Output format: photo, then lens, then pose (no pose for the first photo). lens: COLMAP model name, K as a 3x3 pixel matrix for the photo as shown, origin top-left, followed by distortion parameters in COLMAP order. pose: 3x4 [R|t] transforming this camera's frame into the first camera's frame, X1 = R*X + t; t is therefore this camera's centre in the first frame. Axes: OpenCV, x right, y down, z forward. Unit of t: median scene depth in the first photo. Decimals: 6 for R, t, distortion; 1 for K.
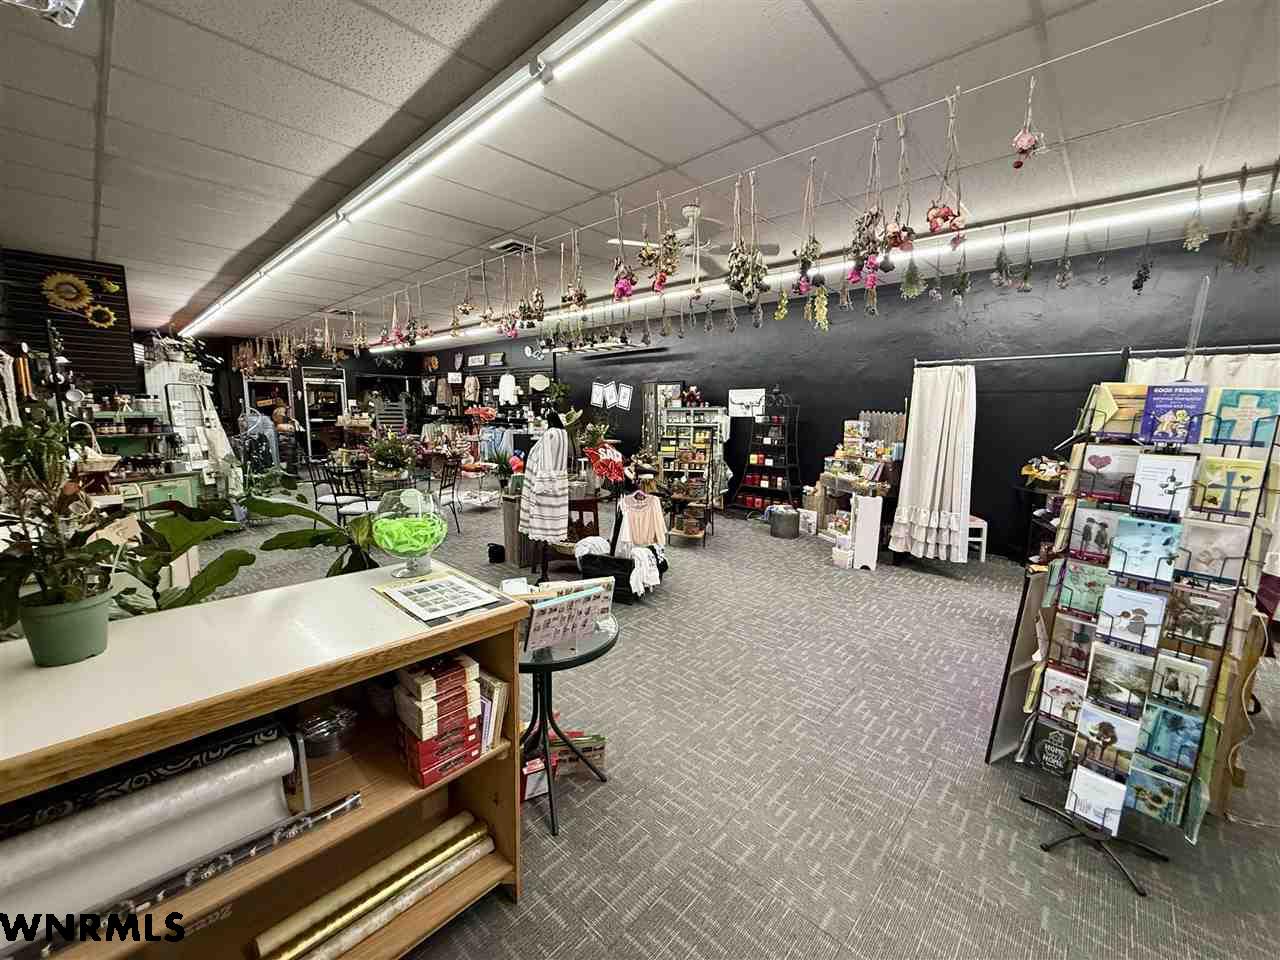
lens RADIAL K [[507.8, 0, 640.0], [0, 507.8, 480.0], [0, 0, 1]] dist [0.000193, -0.000148]
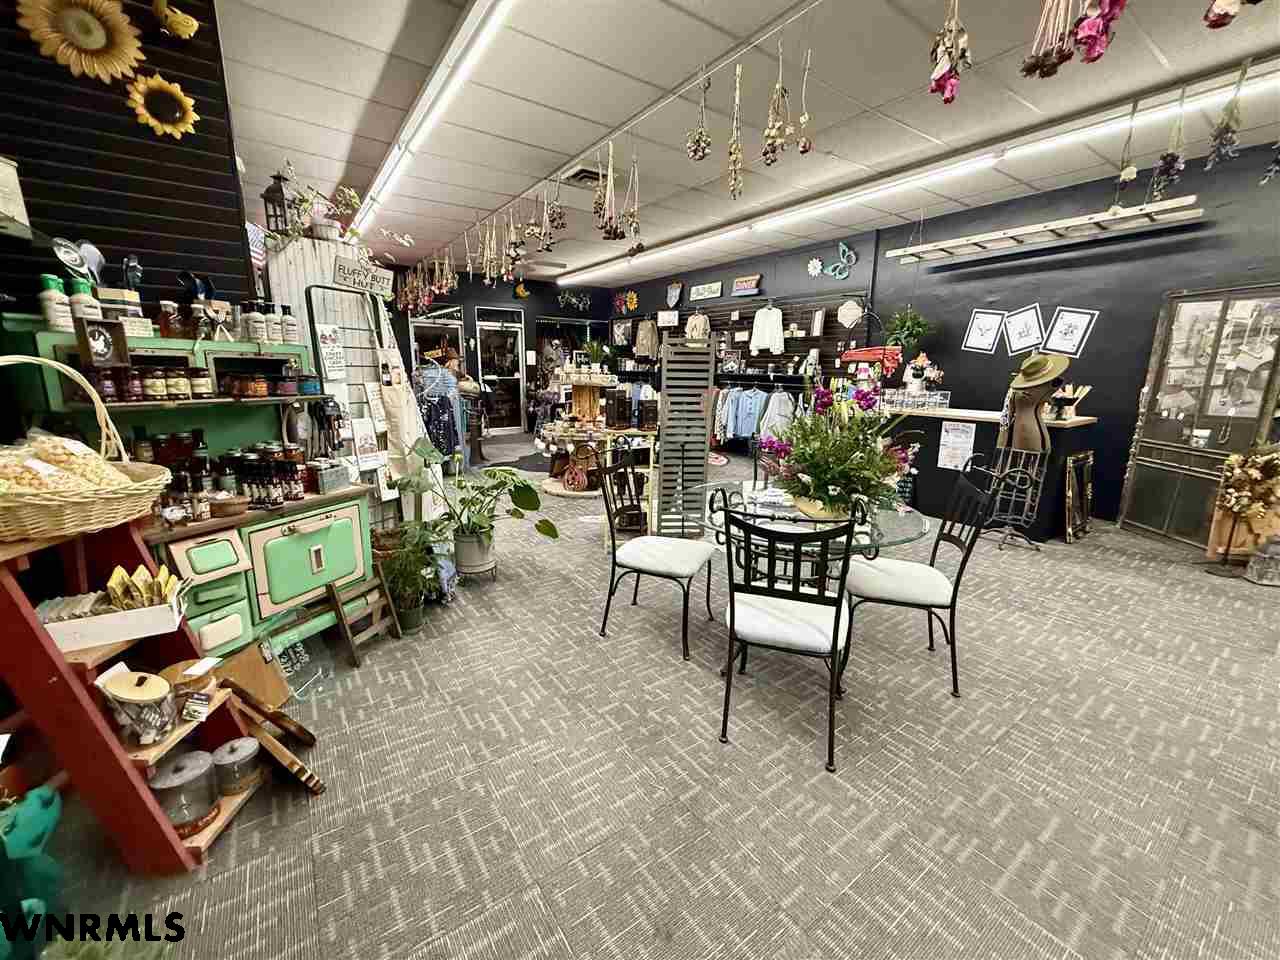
lens RADIAL K [[507.8, 0, 640.0], [0, 507.8, 480.0], [0, 0, 1]] dist [0.000193, -0.000148]
pose [[0.978313, 0.045622, -0.202046, -0.514445], [-0.030794, 0.996637, 0.075935, -0.056833], [0.204830, -0.068066, 0.976428, 0.573326]]
